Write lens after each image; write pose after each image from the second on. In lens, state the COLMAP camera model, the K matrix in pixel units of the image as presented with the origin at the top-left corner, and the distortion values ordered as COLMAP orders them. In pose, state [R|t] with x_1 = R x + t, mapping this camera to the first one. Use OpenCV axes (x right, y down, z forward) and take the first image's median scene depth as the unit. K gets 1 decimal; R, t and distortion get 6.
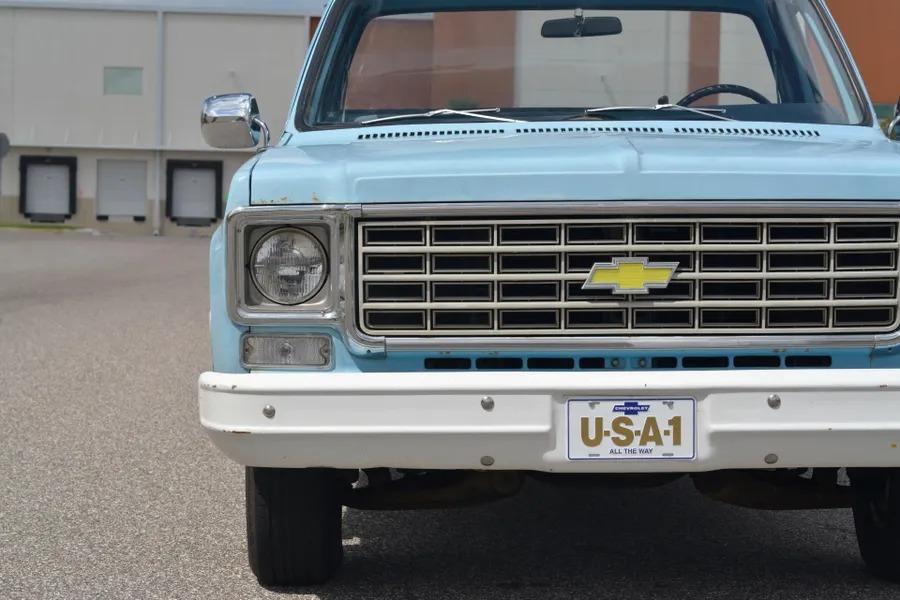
lens RADIAL K [[2122.6, 0, 450.0], [0, 2122.6, 300.0], [0, 0, 1]] dist [0.055927, 0.418610]
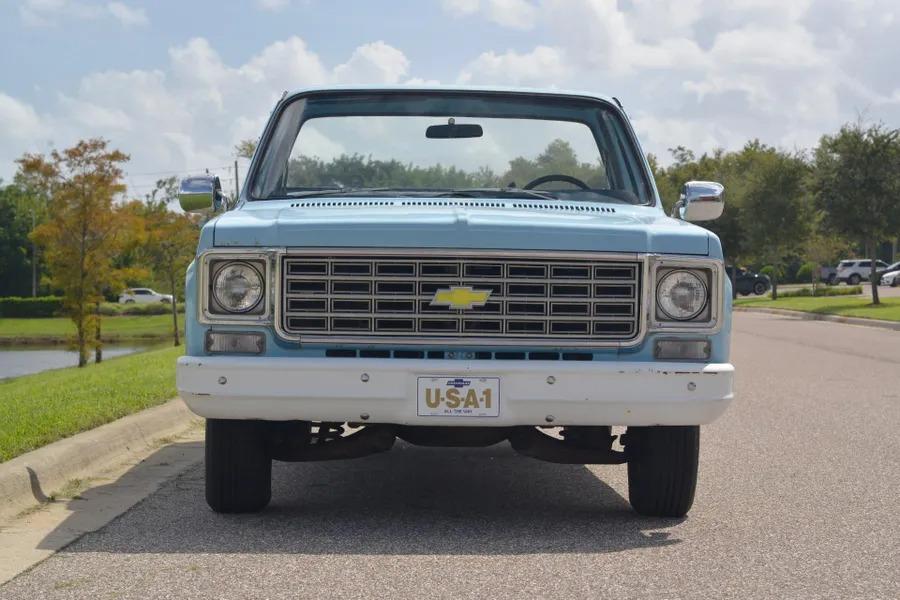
lens RADIAL K [[2274.2, 0, 487.5], [0, 2274.2, 300.3], [0, 0, 1]] dist [0.109919, 0.528170]
pose [[0.999402, 0.020923, 0.027512, 0.058805], [-0.019771, 0.998944, -0.041469, 0.058219], [-0.028350, 0.040900, 0.998761, -0.644014]]
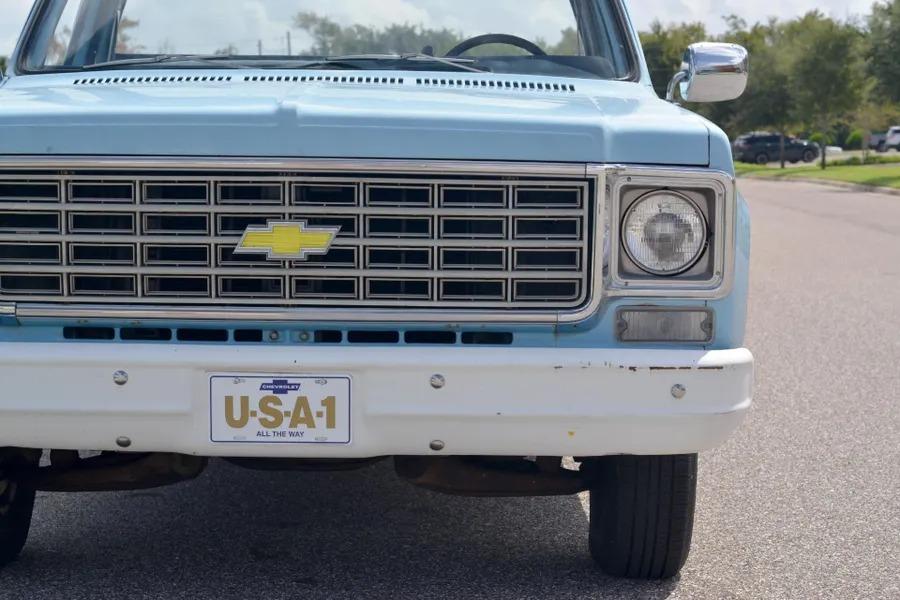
lens RADIAL K [[2122.6, 0, 450.0], [0, 2122.6, 300.0], [0, 0, 1]] dist [0.055927, 0.418610]
pose [[0.999615, 0.019848, -0.019394, 0.172554], [-0.019381, 0.999525, 0.023971, -0.009130], [0.019861, -0.023586, 0.999525, 0.093199]]
